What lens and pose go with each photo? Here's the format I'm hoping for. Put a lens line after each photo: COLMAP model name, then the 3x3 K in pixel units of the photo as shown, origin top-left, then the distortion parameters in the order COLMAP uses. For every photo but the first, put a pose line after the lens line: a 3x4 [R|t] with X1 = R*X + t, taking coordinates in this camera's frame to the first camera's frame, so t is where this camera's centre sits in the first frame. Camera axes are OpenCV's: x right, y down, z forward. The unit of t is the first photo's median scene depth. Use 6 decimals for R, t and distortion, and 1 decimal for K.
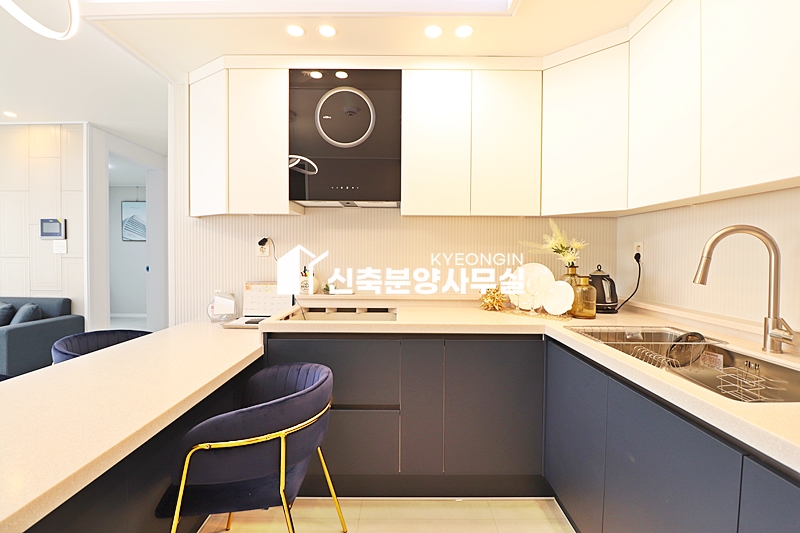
lens RADIAL K [[367.2, 0, 403.8], [0, 367.2, 261.1], [0, 0, 1]] dist [0.001020, -0.012256]
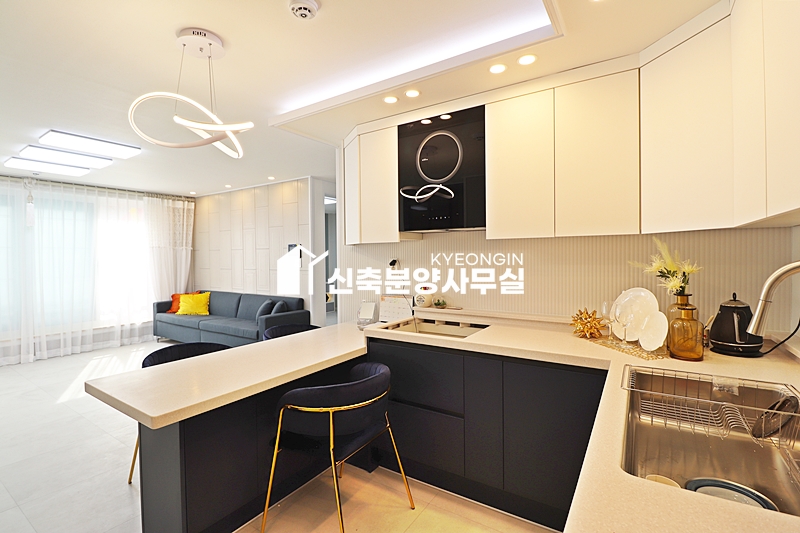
lens RADIAL K [[371.2, 0, 401.7], [0, 371.2, 261.5], [0, 0, 1]] dist [0.000279, -0.012850]
pose [[0.836452, -0.006413, -0.548003, 0.371424], [0.001914, 0.999960, -0.008781, -0.051200], [0.548037, 0.006296, 0.836430, -0.039637]]
